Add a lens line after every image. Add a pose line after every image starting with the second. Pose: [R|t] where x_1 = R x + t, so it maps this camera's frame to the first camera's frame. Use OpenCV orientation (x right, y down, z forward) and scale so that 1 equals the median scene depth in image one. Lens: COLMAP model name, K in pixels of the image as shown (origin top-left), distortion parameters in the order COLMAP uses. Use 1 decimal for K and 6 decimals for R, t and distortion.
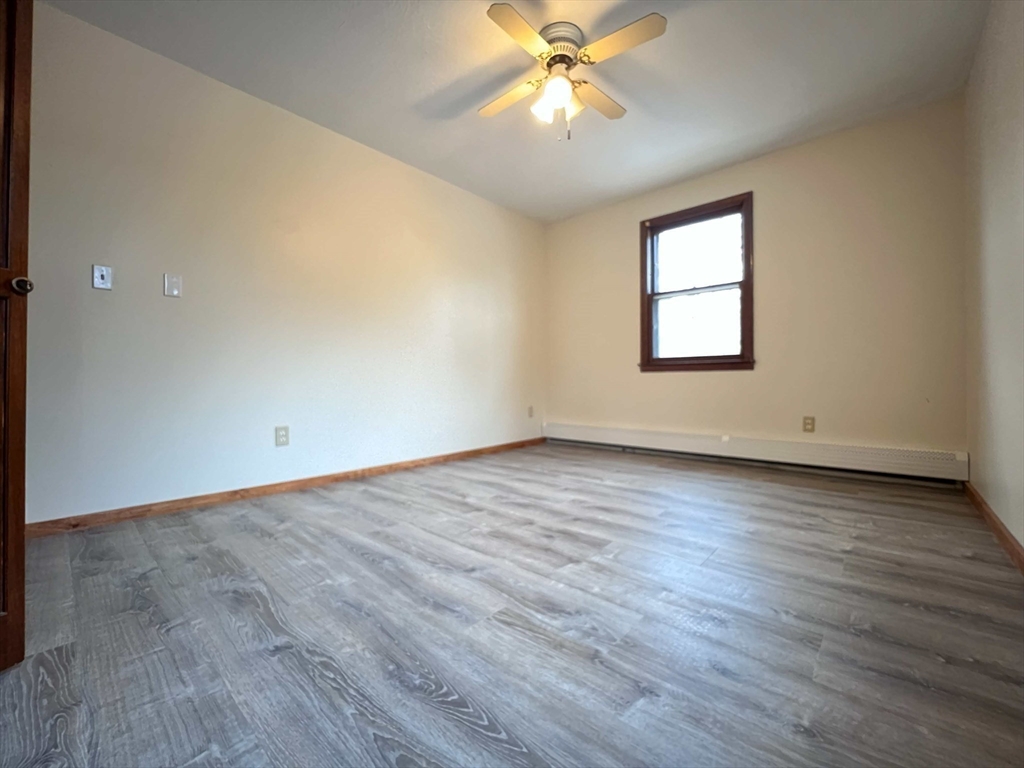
lens RADIAL K [[414.3, 0, 511.9], [0, 414.3, 382.4], [0, 0, 1]] dist [-0.010410, 0.001681]
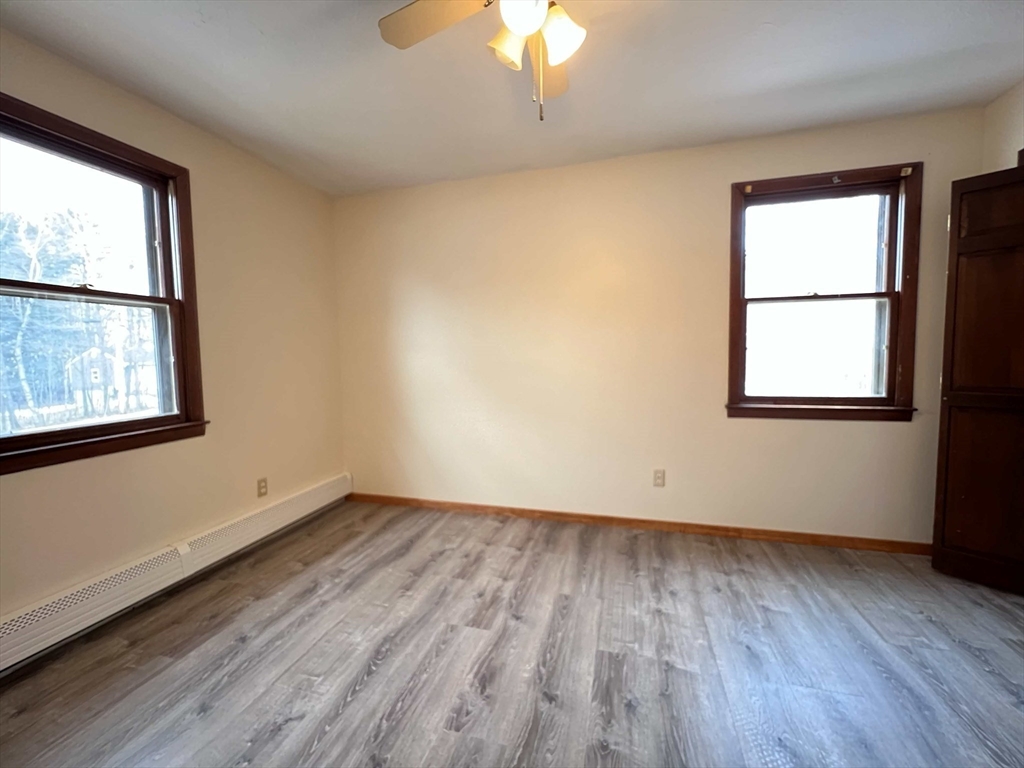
lens RADIAL K [[414.3, 0, 509.1], [0, 414.3, 382.1], [0, 0, 1]] dist [-0.010410, 0.001681]
pose [[-0.433471, -0.046312, 0.899977, -0.543433], [0.019850, 0.997946, 0.060915, -0.317090], [-0.900949, 0.044269, -0.431661, 1.755248]]
